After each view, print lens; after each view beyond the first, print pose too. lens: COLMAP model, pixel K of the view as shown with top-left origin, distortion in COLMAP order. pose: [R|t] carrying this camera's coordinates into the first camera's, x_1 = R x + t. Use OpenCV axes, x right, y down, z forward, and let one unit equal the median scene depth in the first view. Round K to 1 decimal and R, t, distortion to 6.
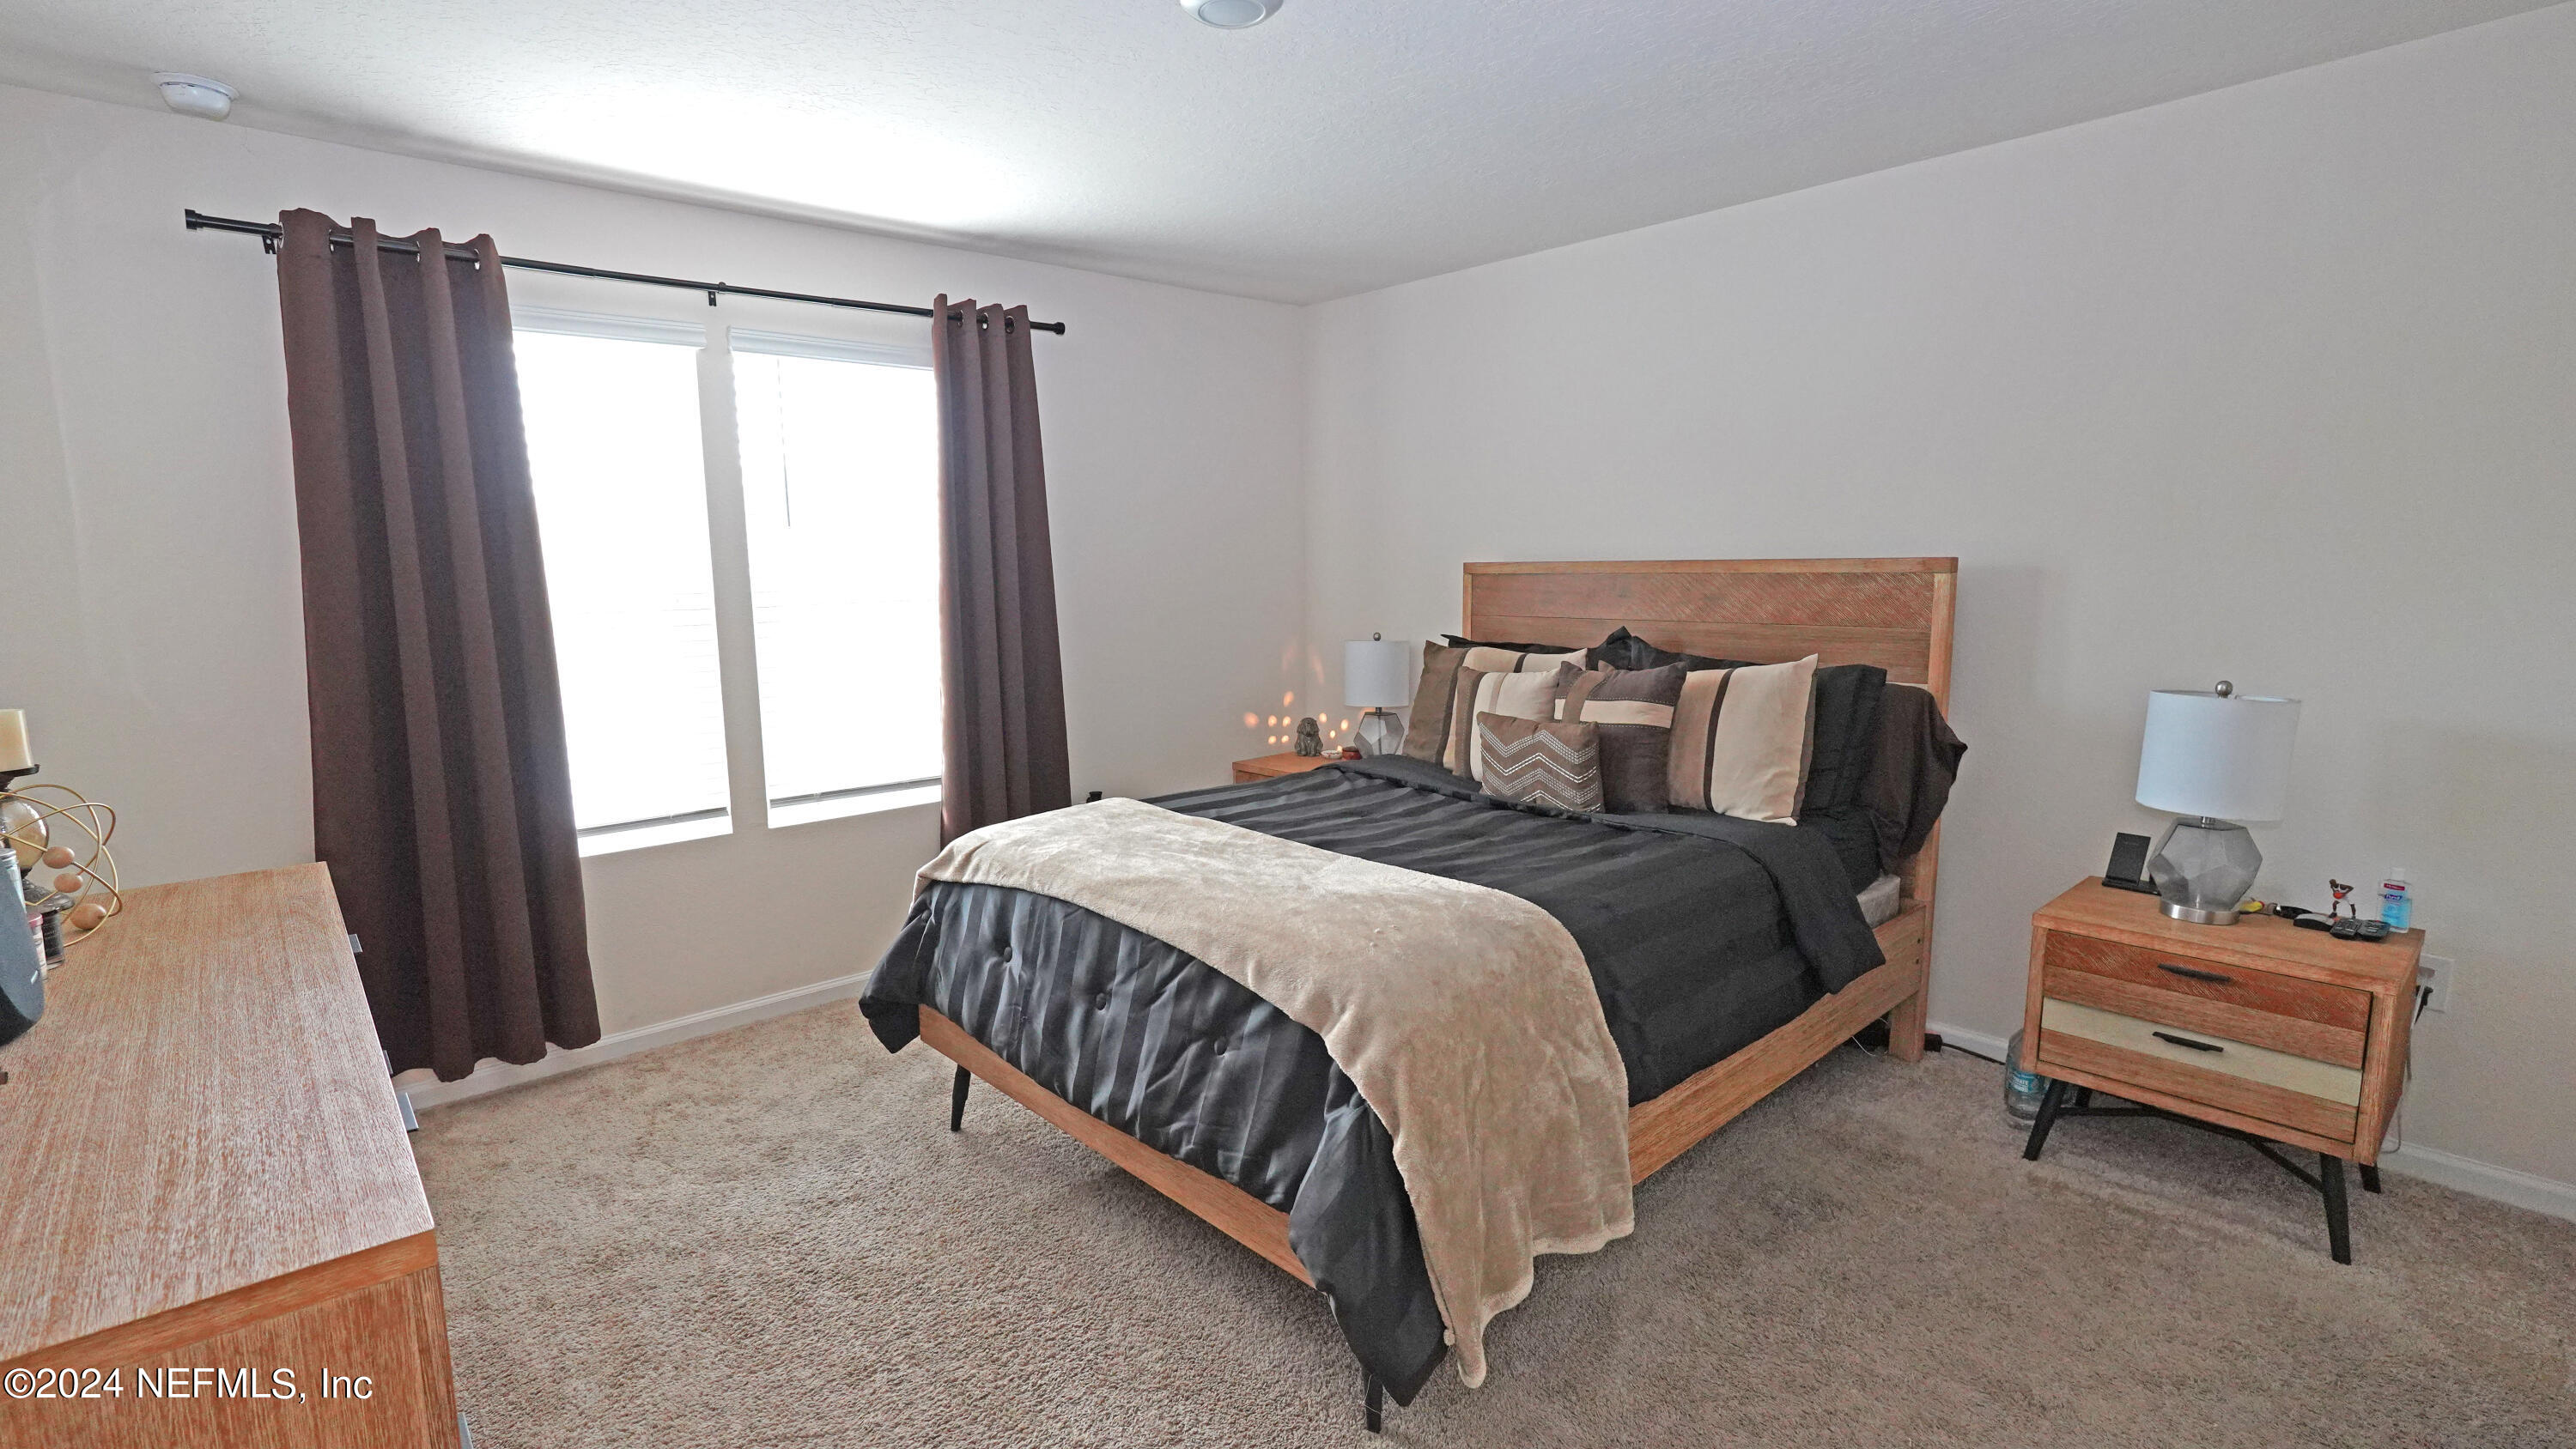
lens RADIAL K [[1176.1, 0, 1294.0], [0, 1176.1, 720.2], [0, 0, 1]] dist [-0.013478, 0.000854]
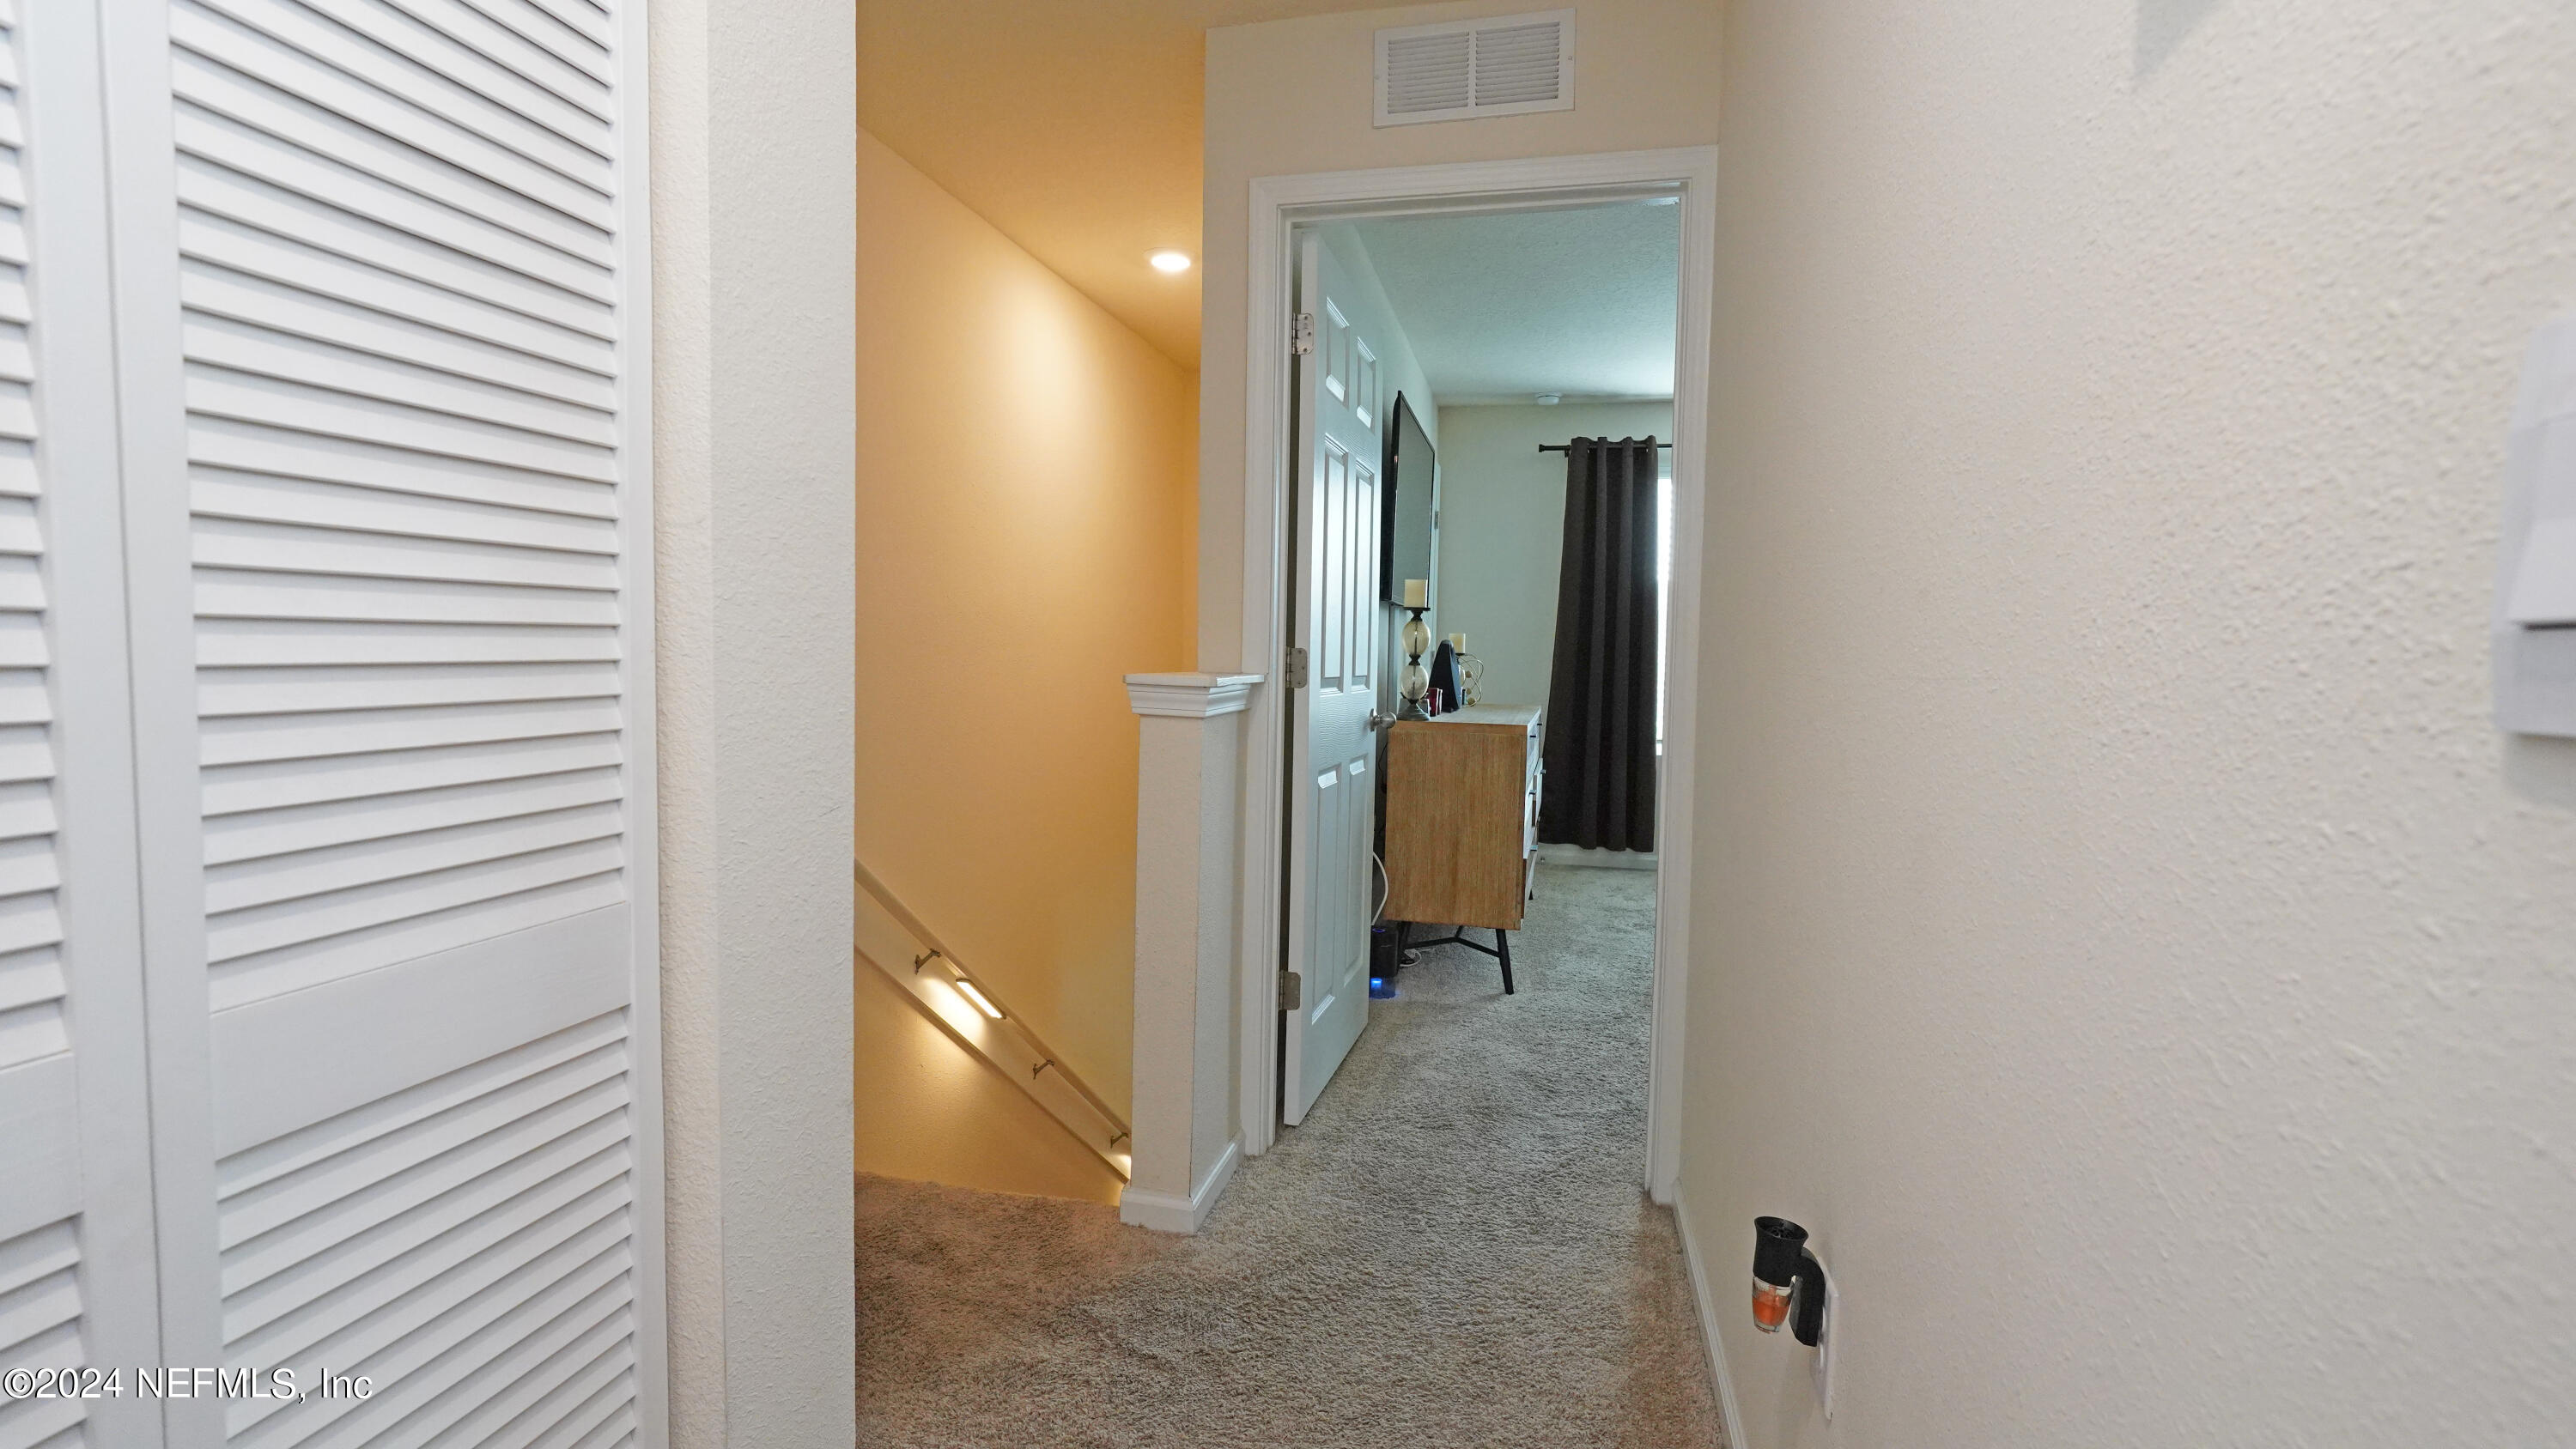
lens RADIAL K [[1176.1, 0, 1282.7], [0, 1176.1, 726.4], [0, 0, 1]] dist [-0.013478, 0.000854]
pose [[0.565273, 0.077374, -0.821267, 0.683154], [-0.141189, 0.989975, -0.003911, 0.191245], [0.812732, 0.118164, 0.570530, -0.651018]]
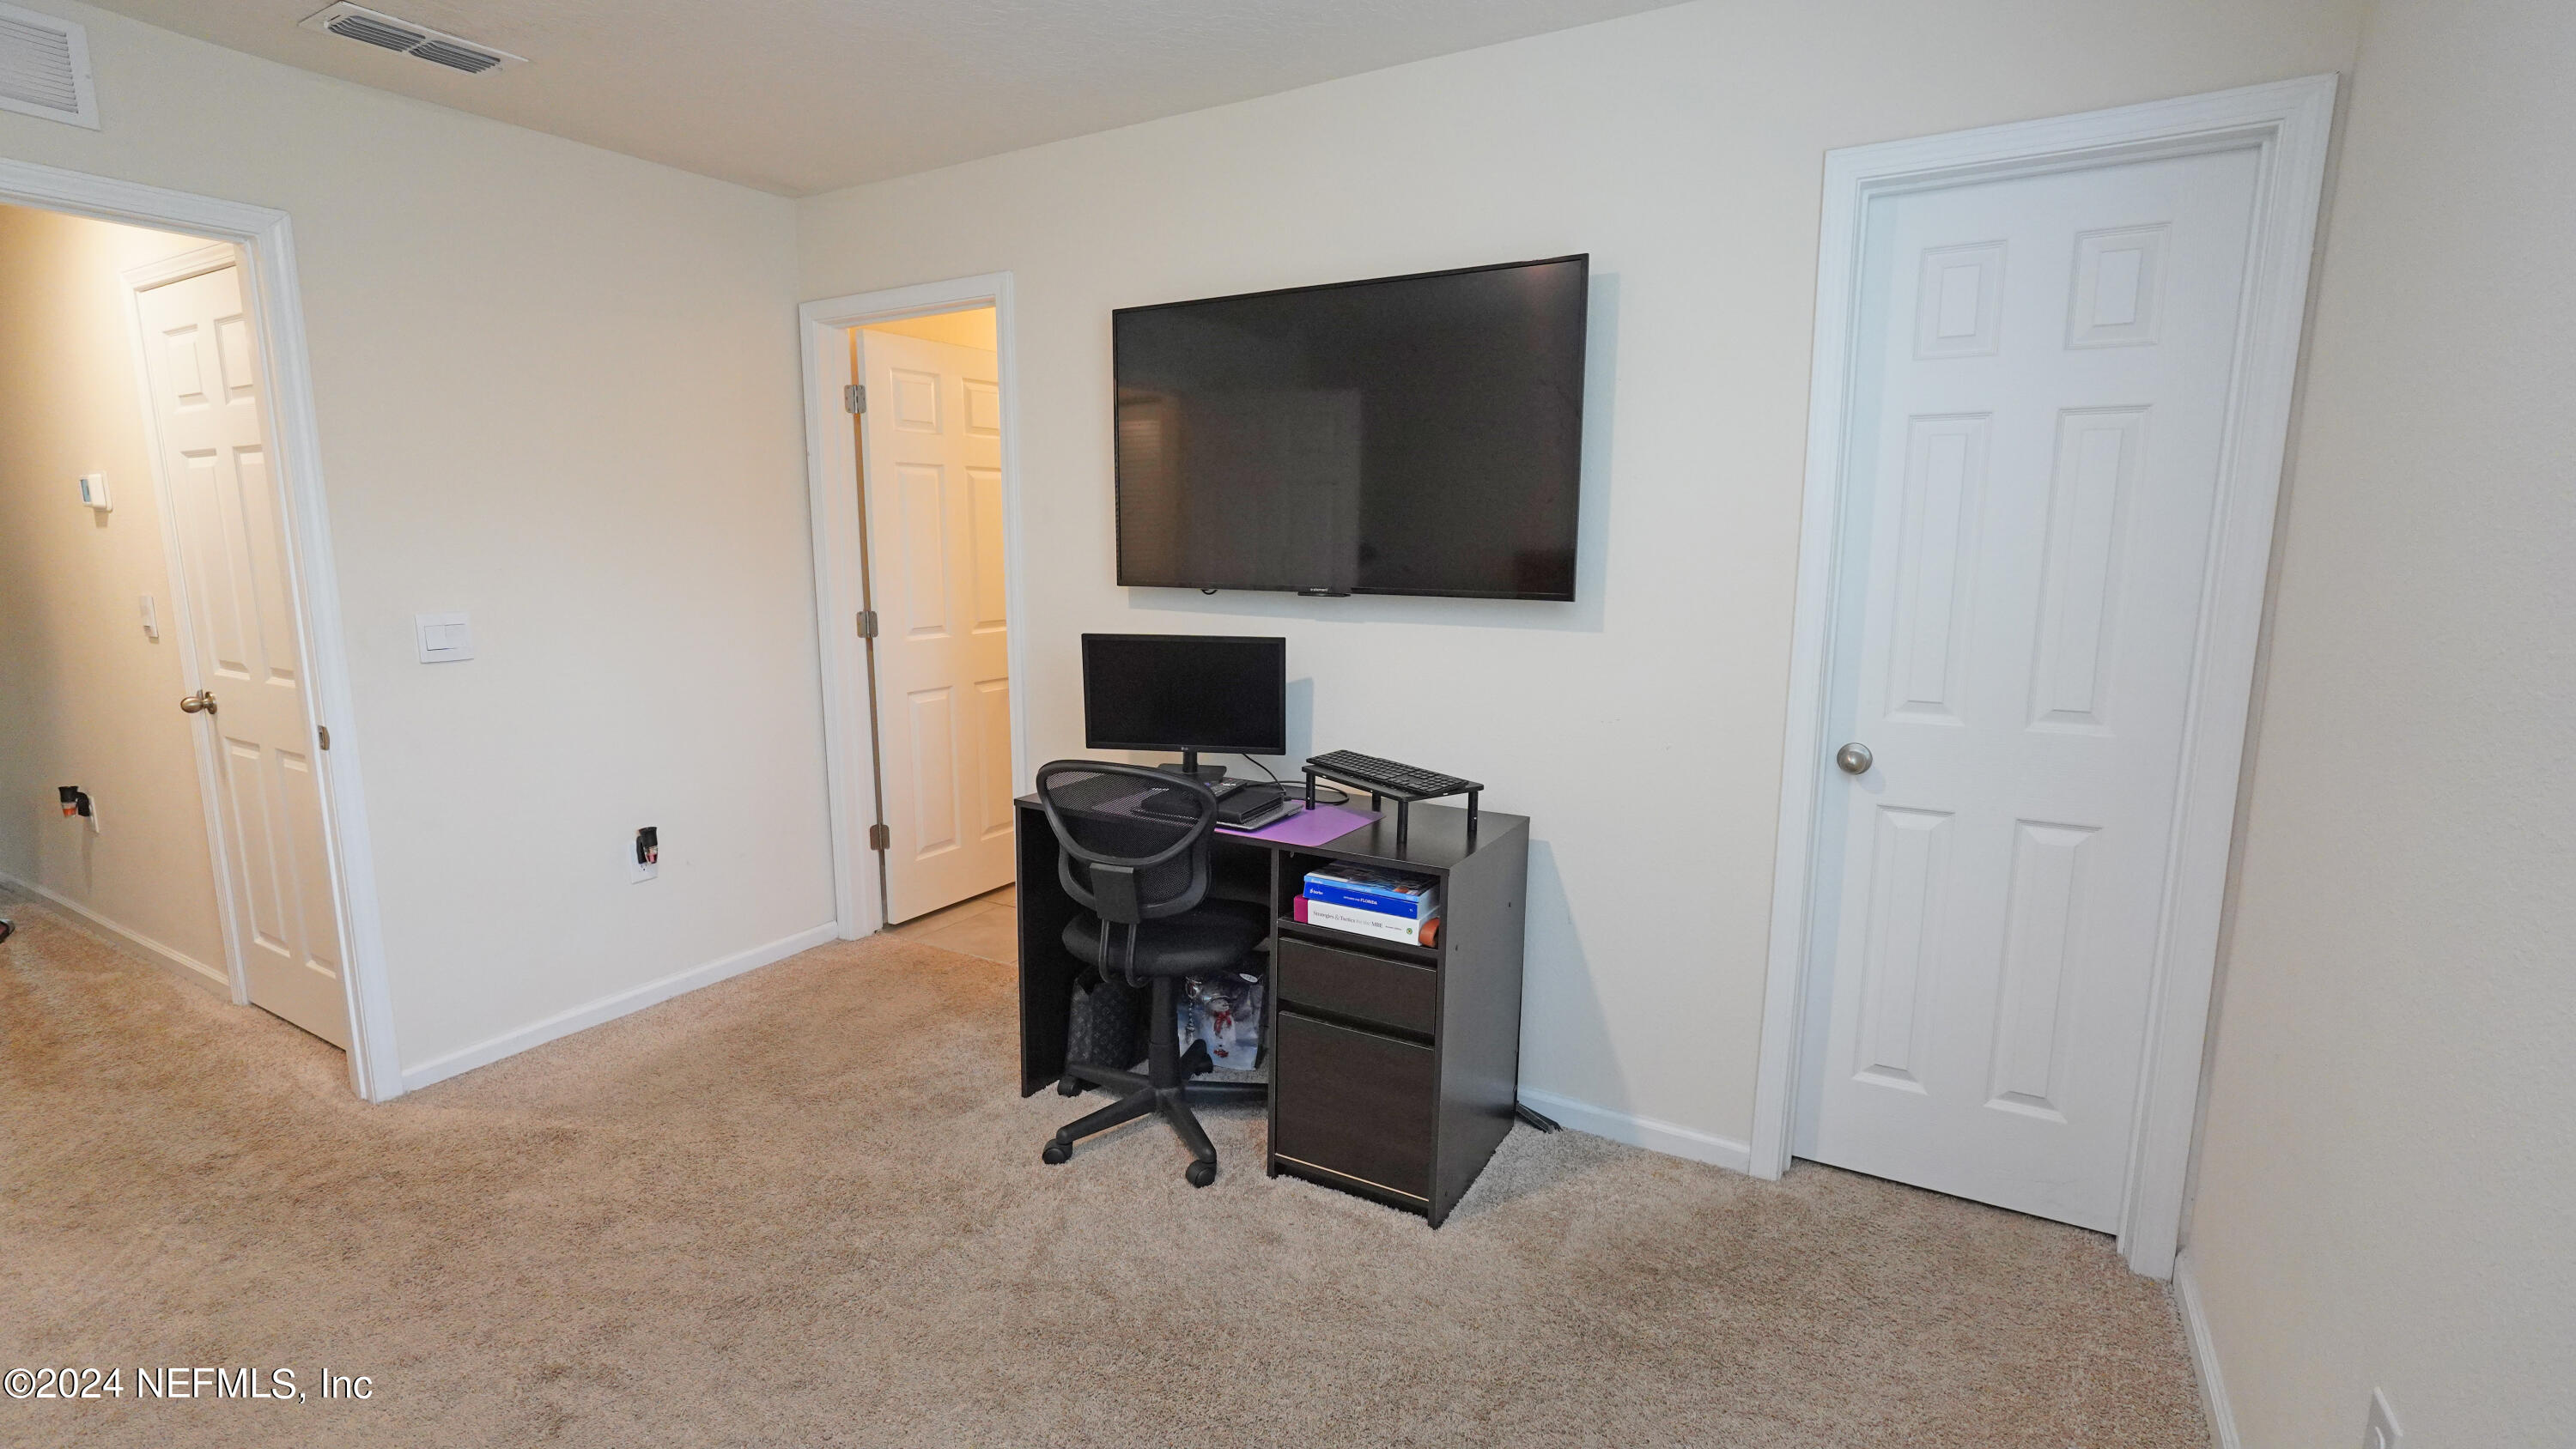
lens RADIAL K [[1176.1, 0, 1313.6], [0, 1176.1, 739.4], [0, 0, 1]] dist [-0.013478, 0.000854]
pose [[0.950671, -0.030977, 0.308650, 1.459489], [0.020828, 0.999130, 0.036124, 0.262828], [-0.309501, -0.027913, 0.950489, -2.050535]]
